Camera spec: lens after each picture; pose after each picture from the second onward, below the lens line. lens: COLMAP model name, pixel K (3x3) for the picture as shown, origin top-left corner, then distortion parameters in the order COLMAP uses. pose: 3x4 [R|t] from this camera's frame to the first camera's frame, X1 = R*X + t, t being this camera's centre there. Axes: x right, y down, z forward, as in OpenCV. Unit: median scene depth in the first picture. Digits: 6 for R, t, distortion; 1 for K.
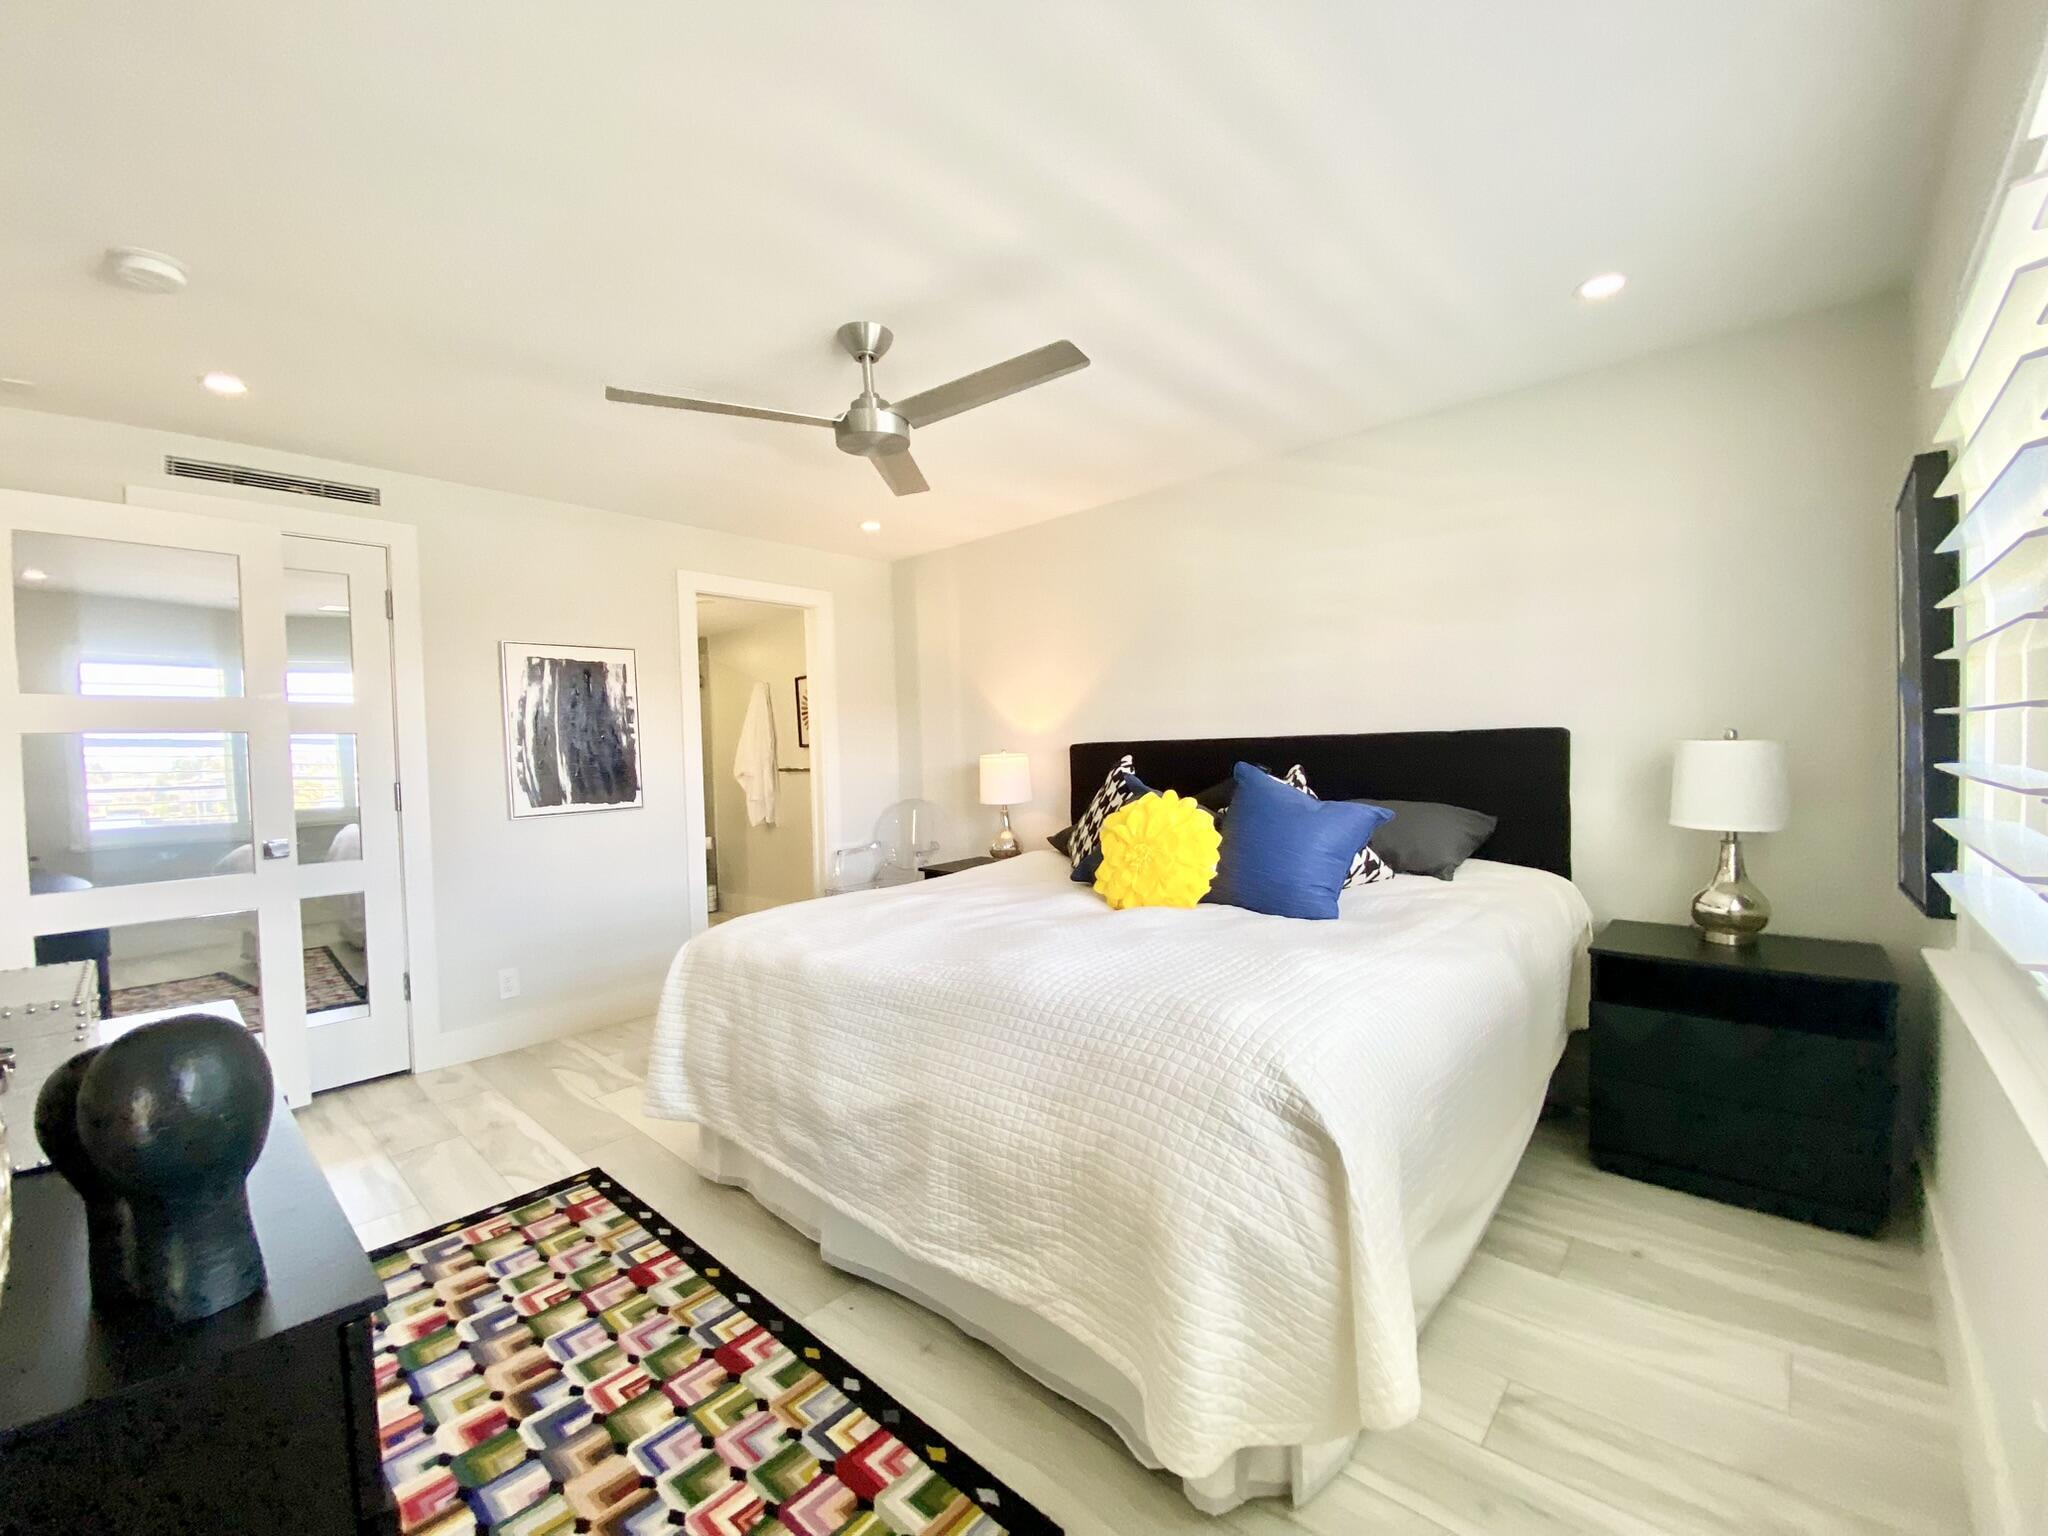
lens RADIAL K [[827.9, 0, 1006.5], [0, 827.9, 762.7], [0, 0, 1]] dist [0.017126, -0.015723]
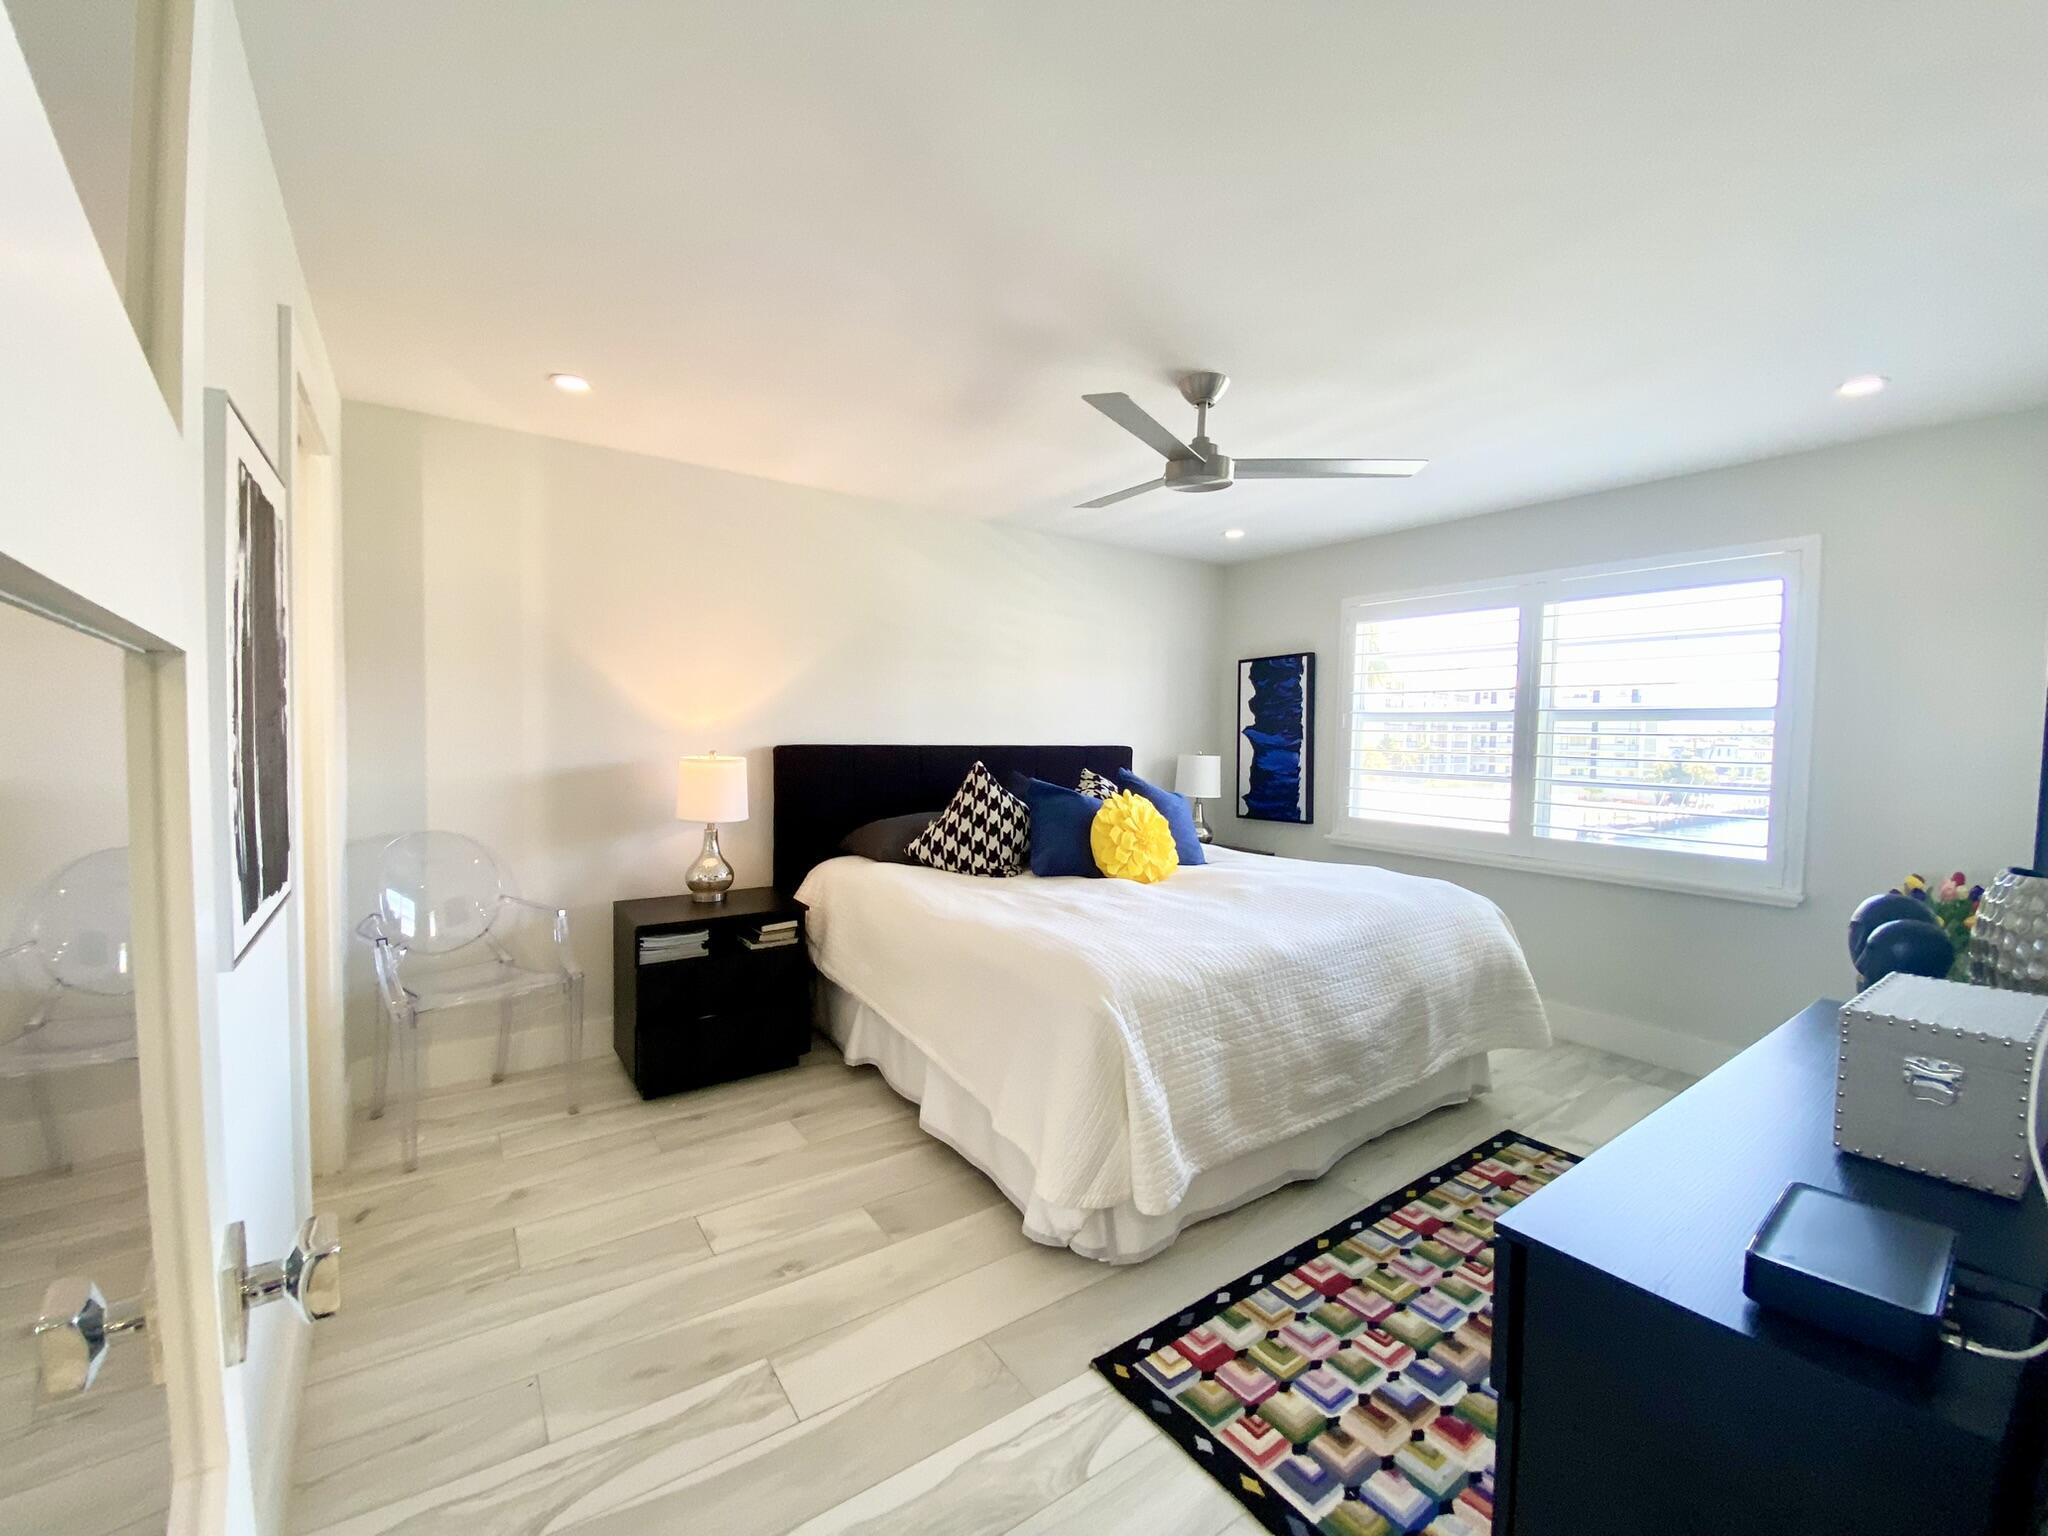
lens RADIAL K [[827.9, 0, 1020.4], [0, 827.9, 767.4], [0, 0, 1]] dist [0.017126, -0.015723]
pose [[0.209610, -0.003308, 0.977780, -1.329384], [-0.003384, 0.999986, 0.004109, -0.014626], [-0.977779, -0.004170, 0.209596, 1.027752]]
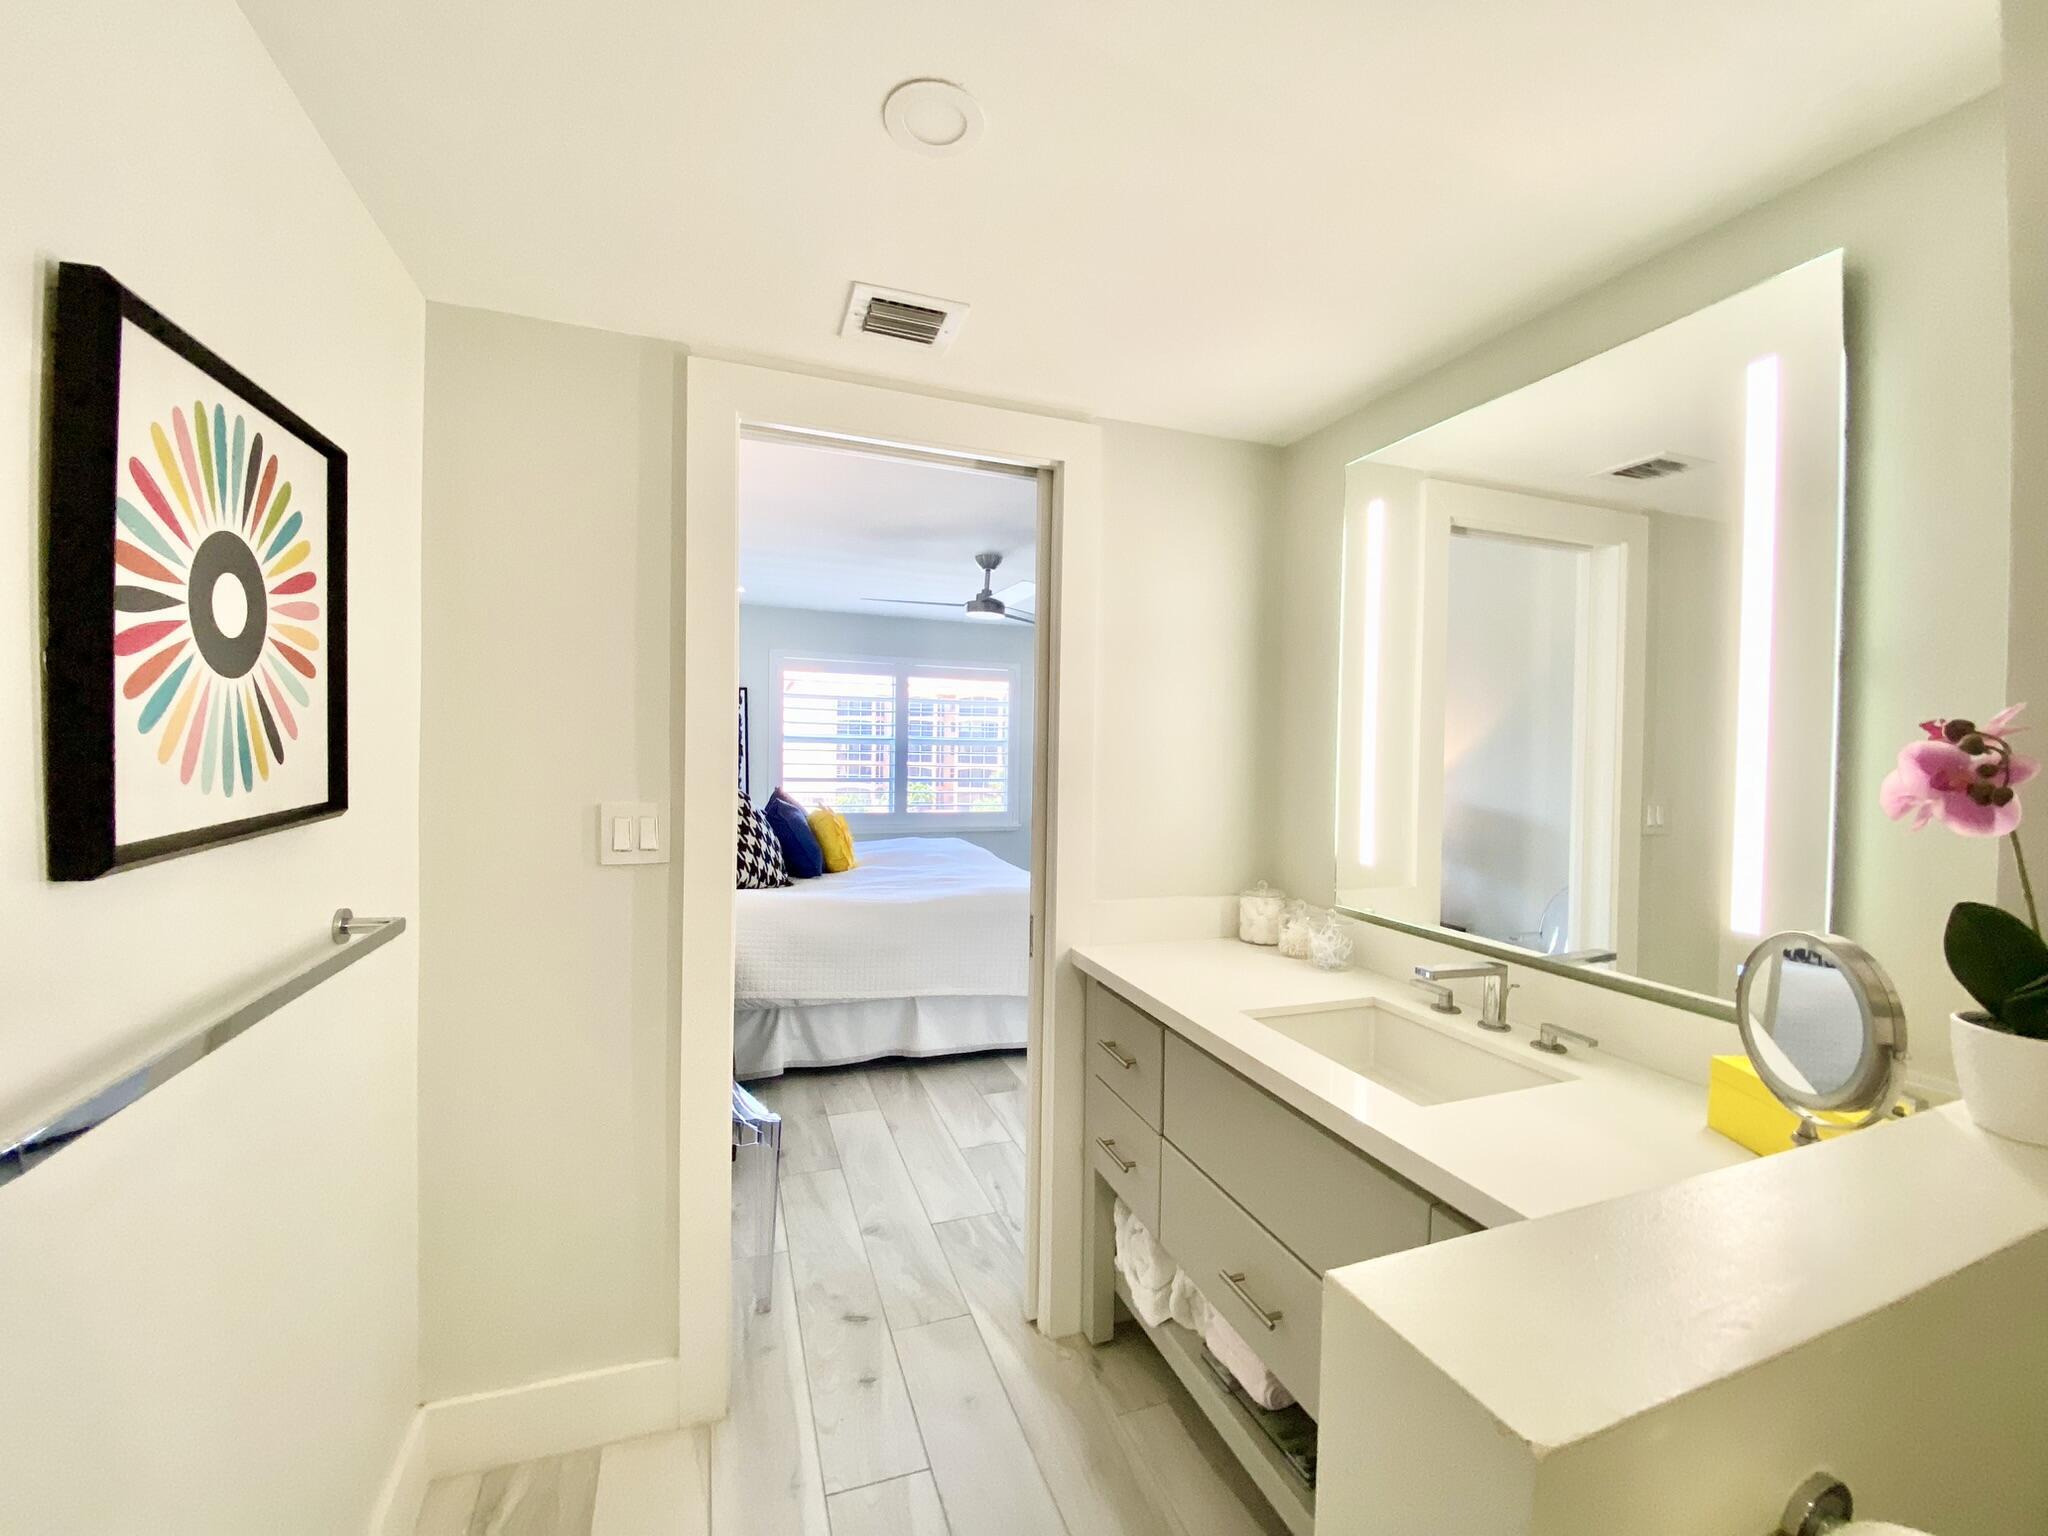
lens RADIAL K [[827.9, 0, 1023.5], [0, 827.9, 759.2], [0, 0, 1]] dist [0.017126, -0.015723]
pose [[-0.894307, 0.012604, 0.447277, -1.109340], [0.023772, 0.999530, 0.019366, -0.099559], [-0.446823, 0.027952, -0.894186, 2.728890]]
